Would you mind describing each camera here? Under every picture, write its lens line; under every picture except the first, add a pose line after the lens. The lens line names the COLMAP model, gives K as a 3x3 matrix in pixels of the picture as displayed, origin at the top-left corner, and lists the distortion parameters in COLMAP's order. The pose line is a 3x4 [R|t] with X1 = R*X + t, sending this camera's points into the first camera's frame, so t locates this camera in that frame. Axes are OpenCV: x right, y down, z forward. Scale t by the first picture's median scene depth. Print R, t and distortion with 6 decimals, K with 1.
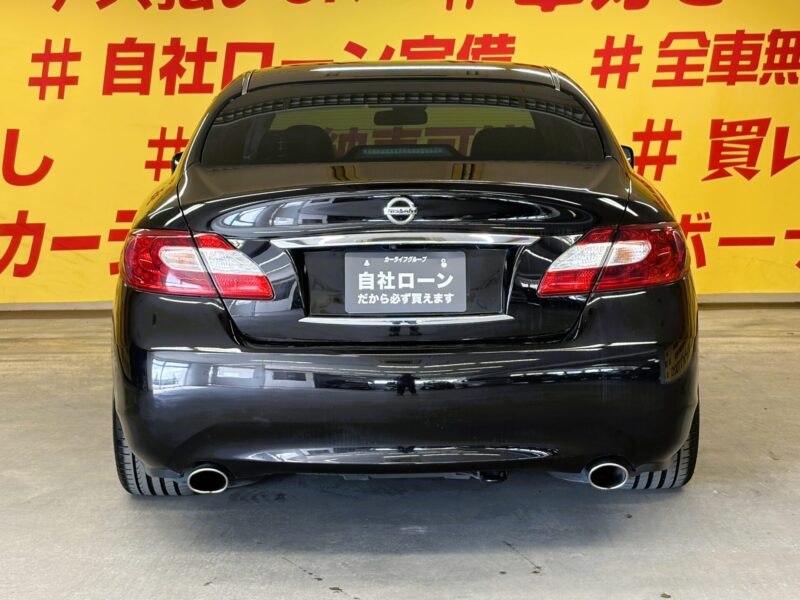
lens RADIAL K [[1601.7, 0, 400.0], [0, 1601.7, 300.0], [0, 0, 1]] dist [0.183758, -0.134422]
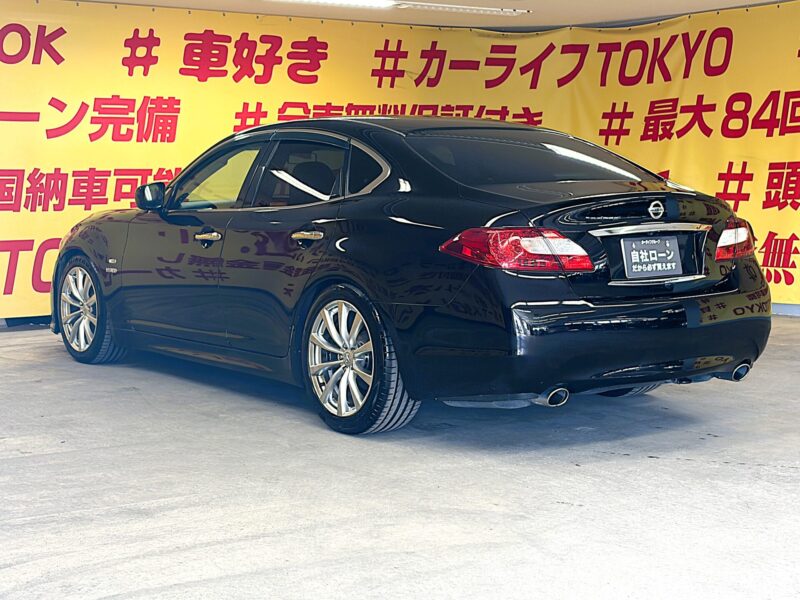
lens RADIAL K [[1378.5, 0, 400.0], [0, 1378.5, 300.0], [0, 0, 1]] dist [0.088178, -0.199968]
pose [[0.801660, -0.047214, 0.595913, -0.443498], [0.063350, 0.997972, -0.006152, 0.010507], [-0.594415, 0.042683, 0.803025, 0.035763]]
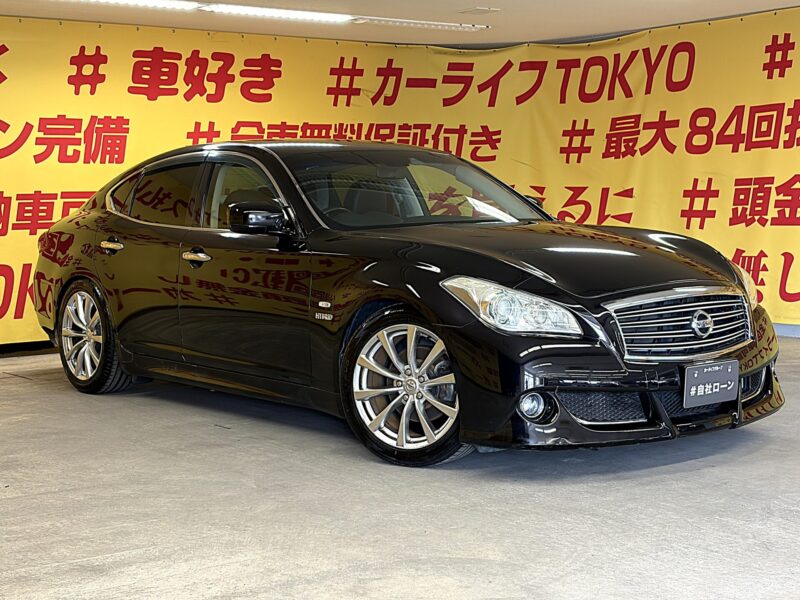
lens RADIAL K [[1342.5, 0, 400.0], [0, 1342.5, 300.0], [0, 0, 1]] dist [0.090351, -0.294908]
pose [[0.775441, -0.048466, 0.629557, -0.416013], [0.078197, 0.996746, -0.019584, 0.007825], [-0.626559, 0.064416, 0.776707, 0.094037]]
